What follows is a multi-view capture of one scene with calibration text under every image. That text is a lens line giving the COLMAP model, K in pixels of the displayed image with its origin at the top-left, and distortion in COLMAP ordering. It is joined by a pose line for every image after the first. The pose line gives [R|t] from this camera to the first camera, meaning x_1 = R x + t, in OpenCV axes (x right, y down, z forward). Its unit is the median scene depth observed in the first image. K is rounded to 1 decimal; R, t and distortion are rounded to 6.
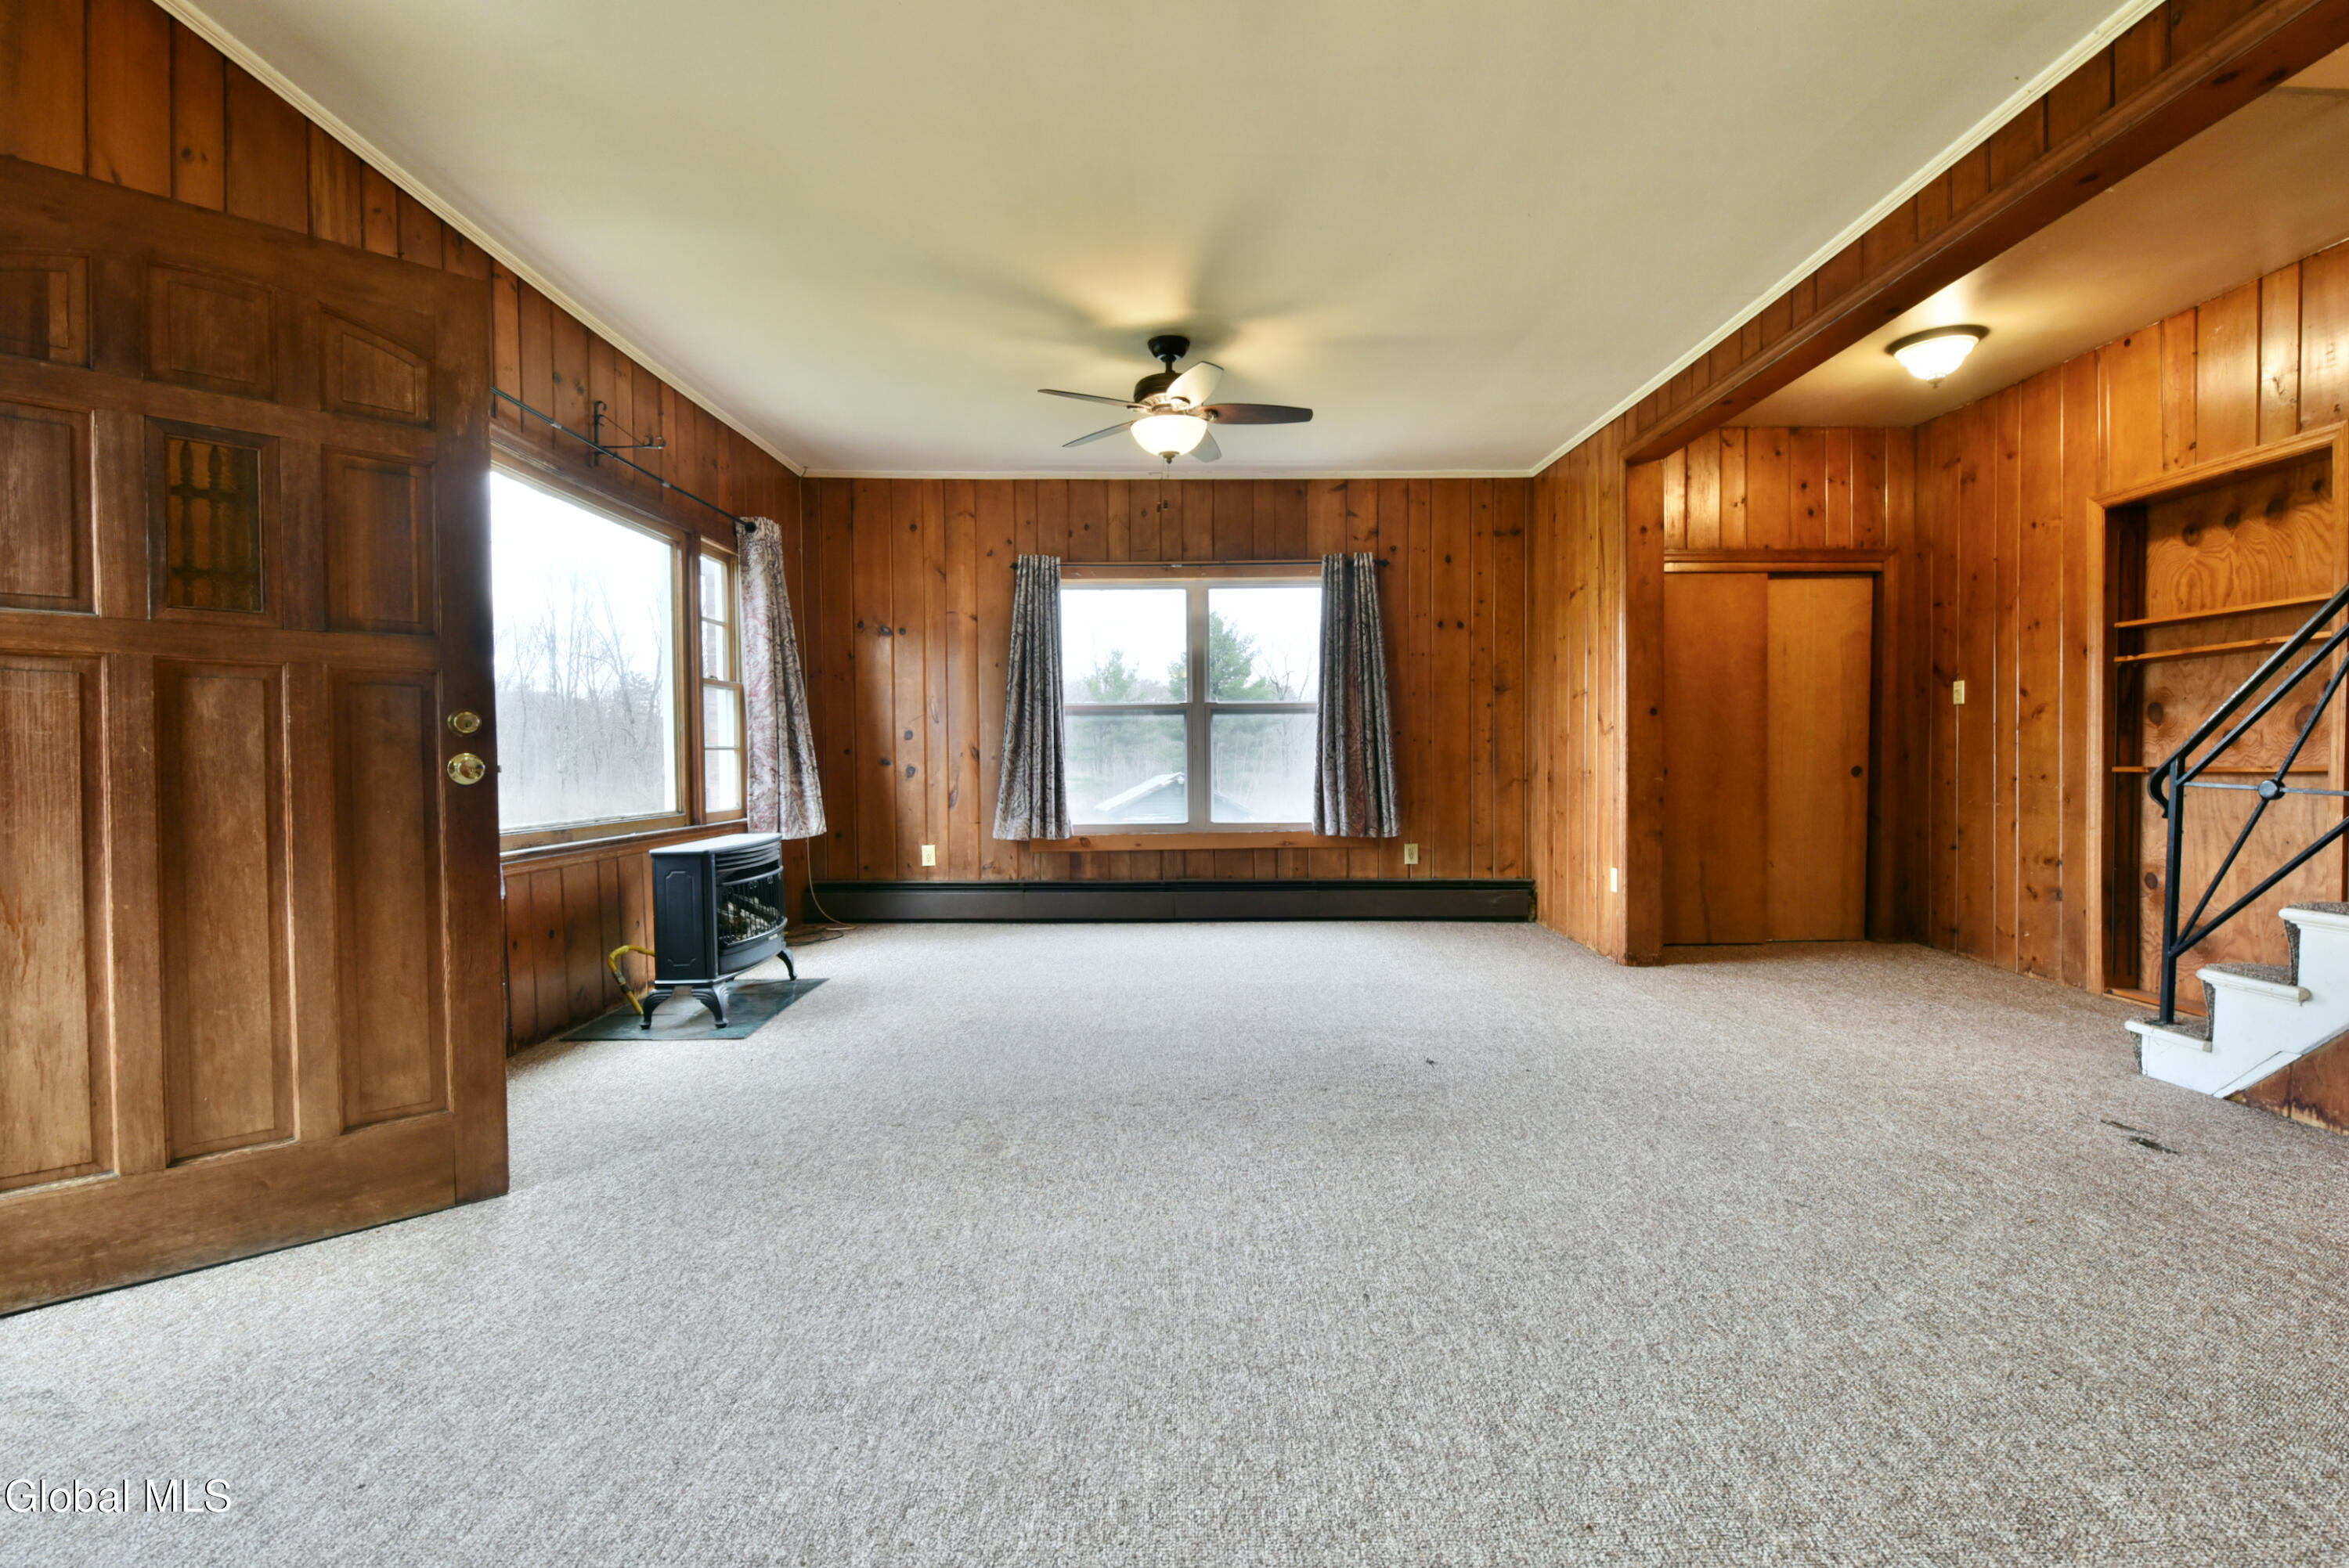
lens RADIAL K [[1022.7, 0, 1183.3], [0, 1022.7, 783.1], [0, 0, 1]] dist [-0.001477, -0.008812]
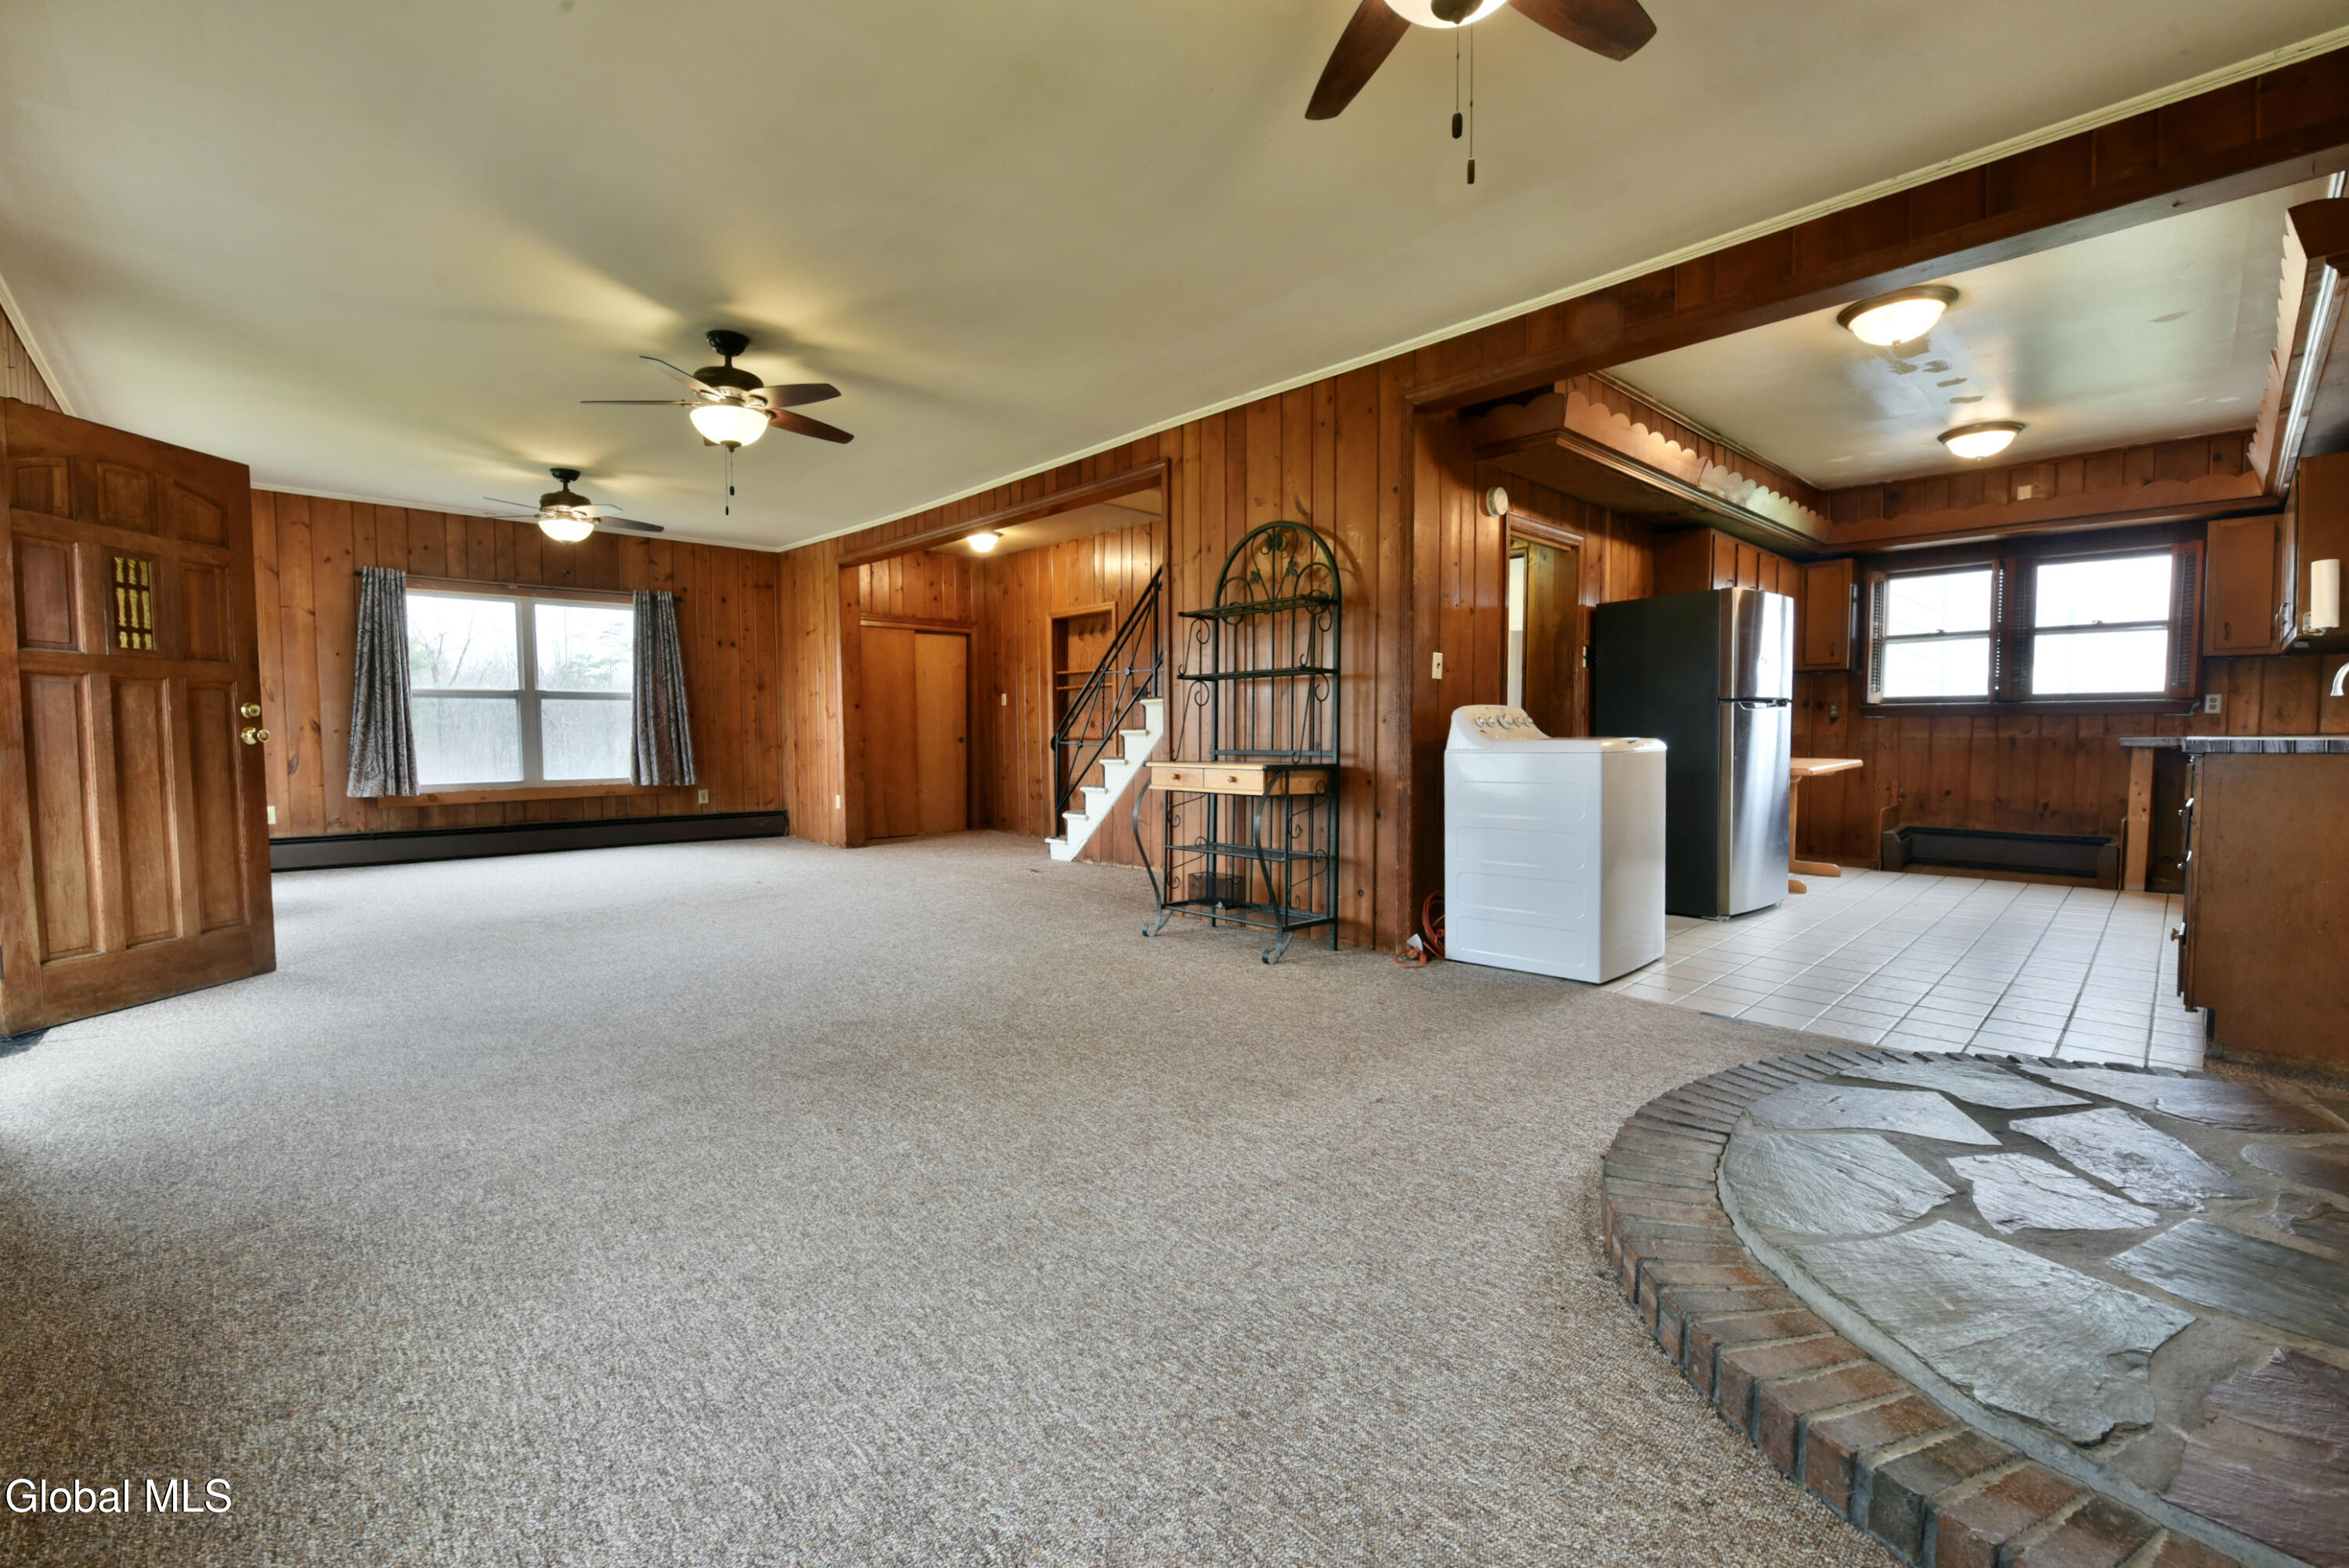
lens RADIAL K [[987.5, 0, 1184.0], [0, 987.5, 788.1], [0, 0, 1]] dist [-0.014670, -0.003603]
pose [[0.724317, -0.035482, 0.688553, -0.297794], [0.014175, 0.999230, 0.036581, 0.016852], [-0.689321, -0.016736, 0.724262, -0.603704]]
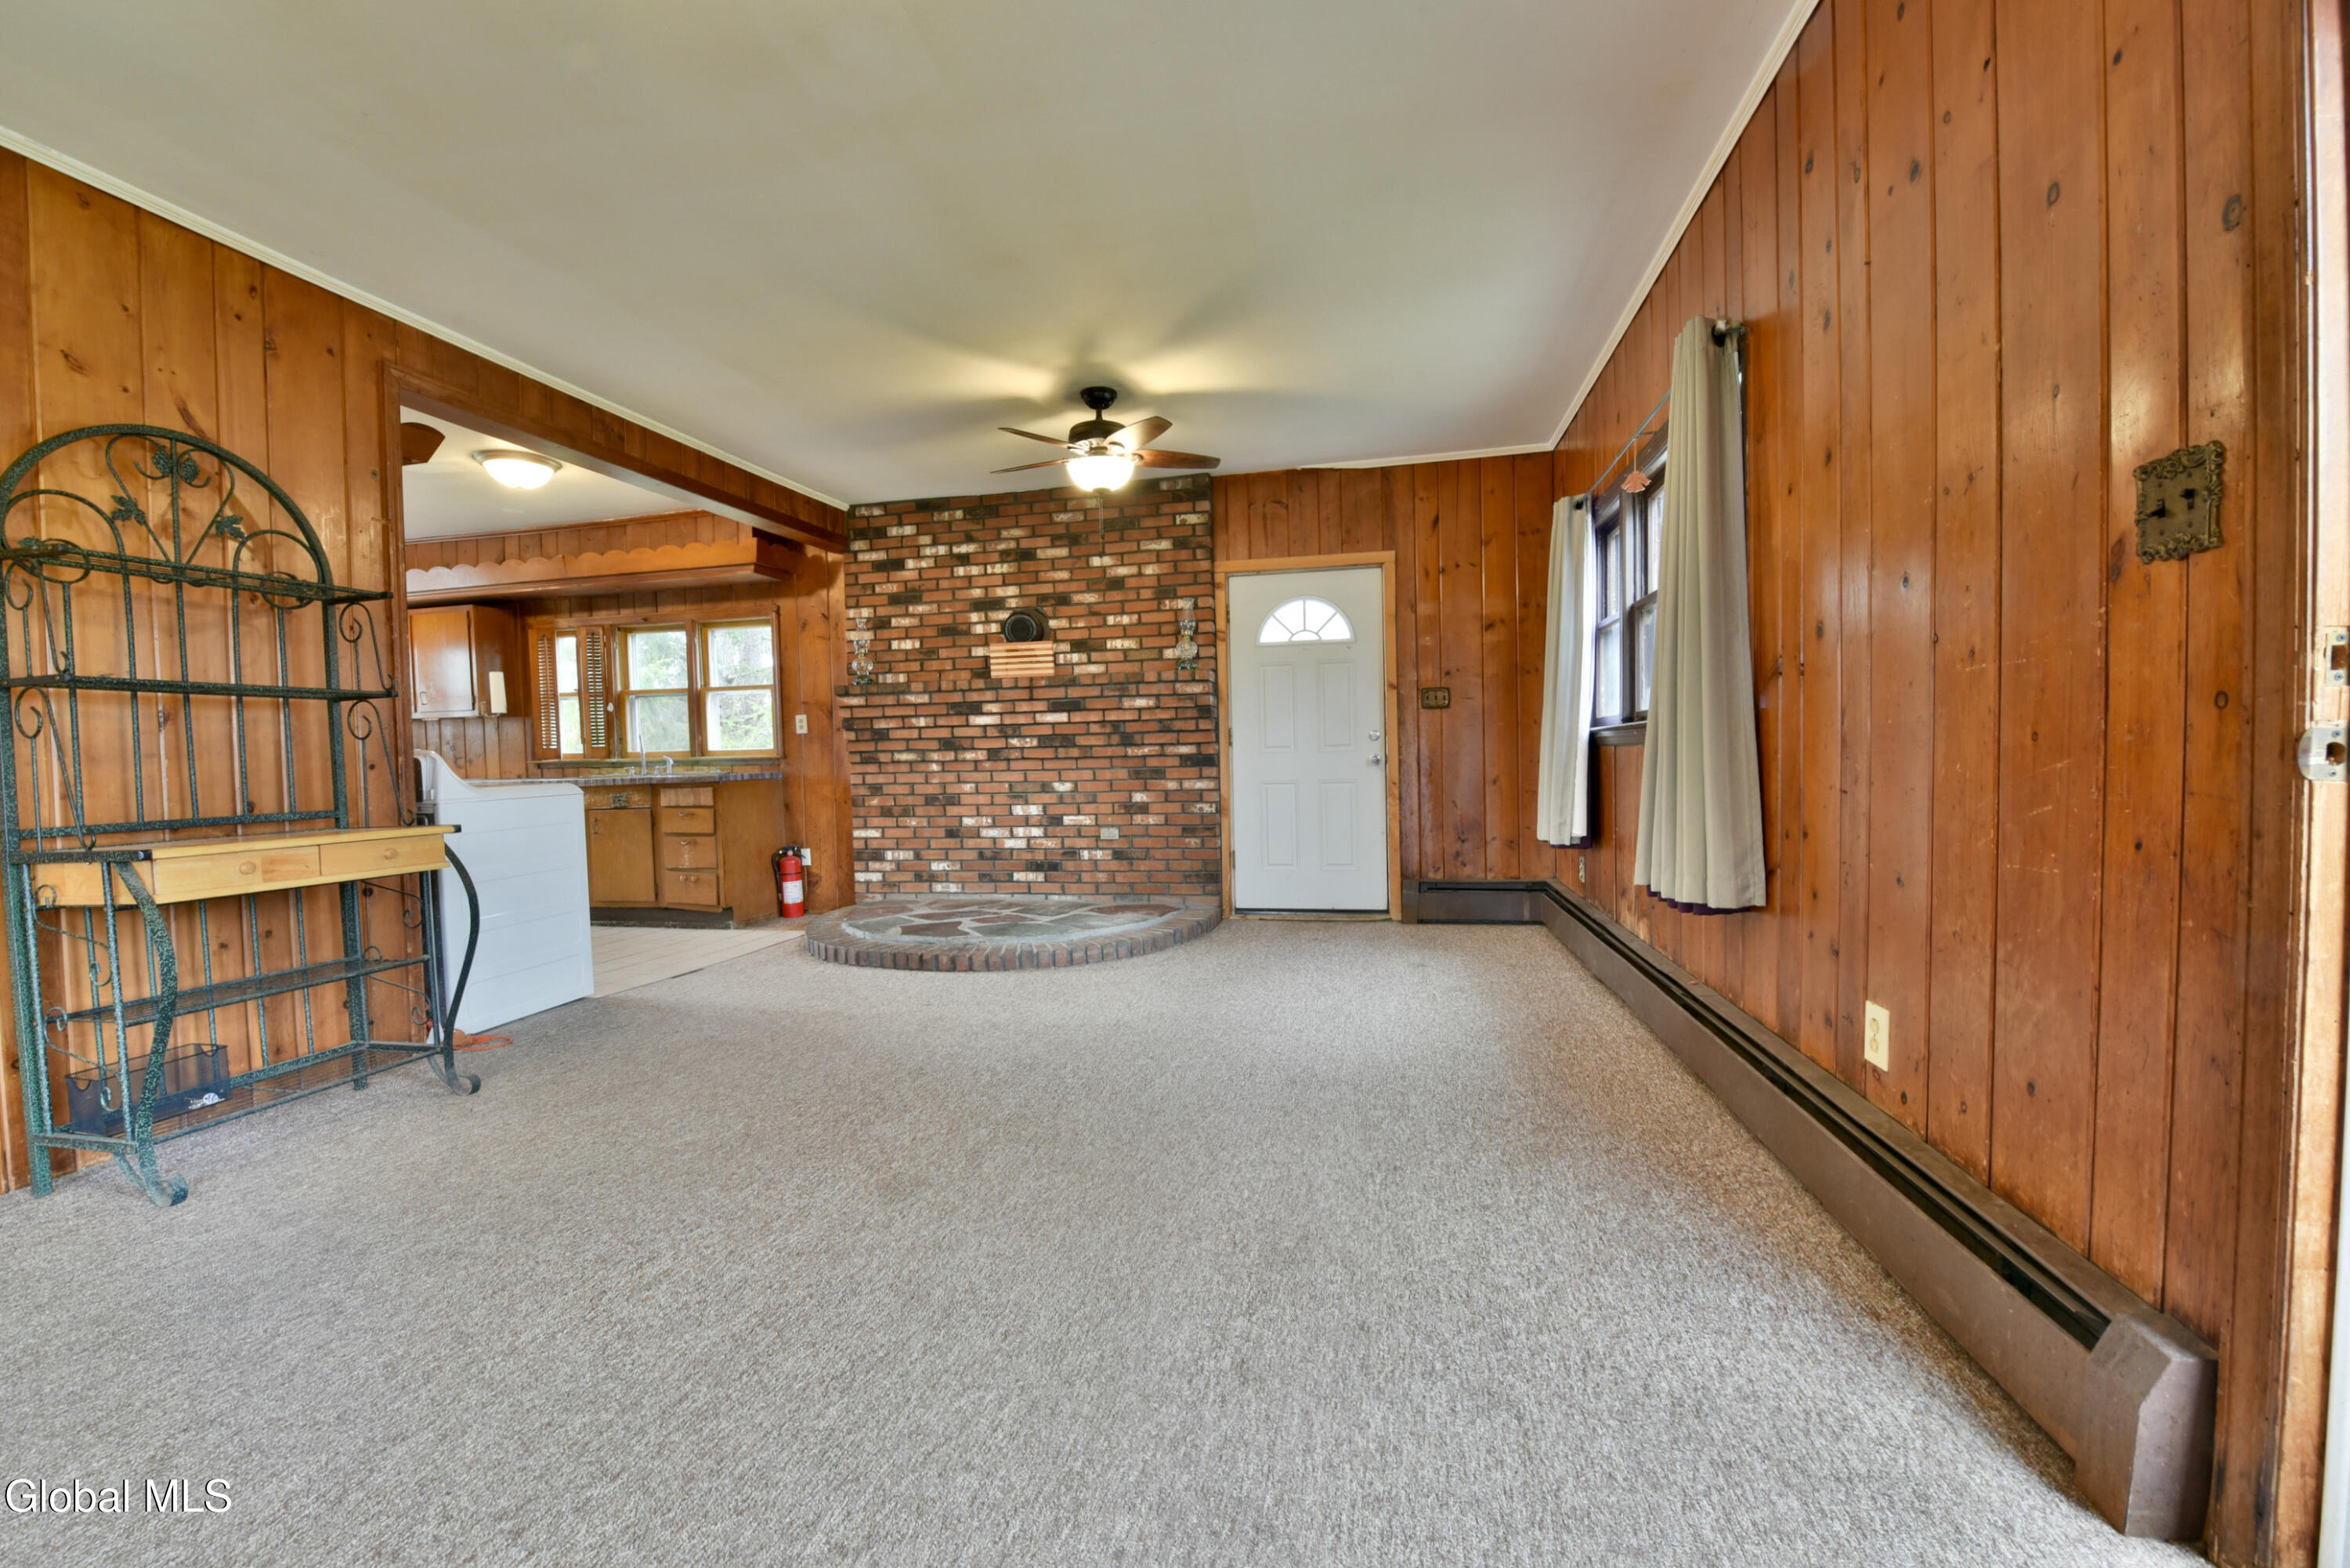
lens RADIAL K [[948.5, 0, 1181.3], [0, 948.5, 788.2], [0, 0, 1]] dist [-0.015913, -0.000514]
pose [[-0.977772, 0.021219, 0.208594, -0.239209], [0.033382, 0.997930, 0.054961, -0.009634], [-0.206996, 0.060703, -0.976457, 0.379615]]
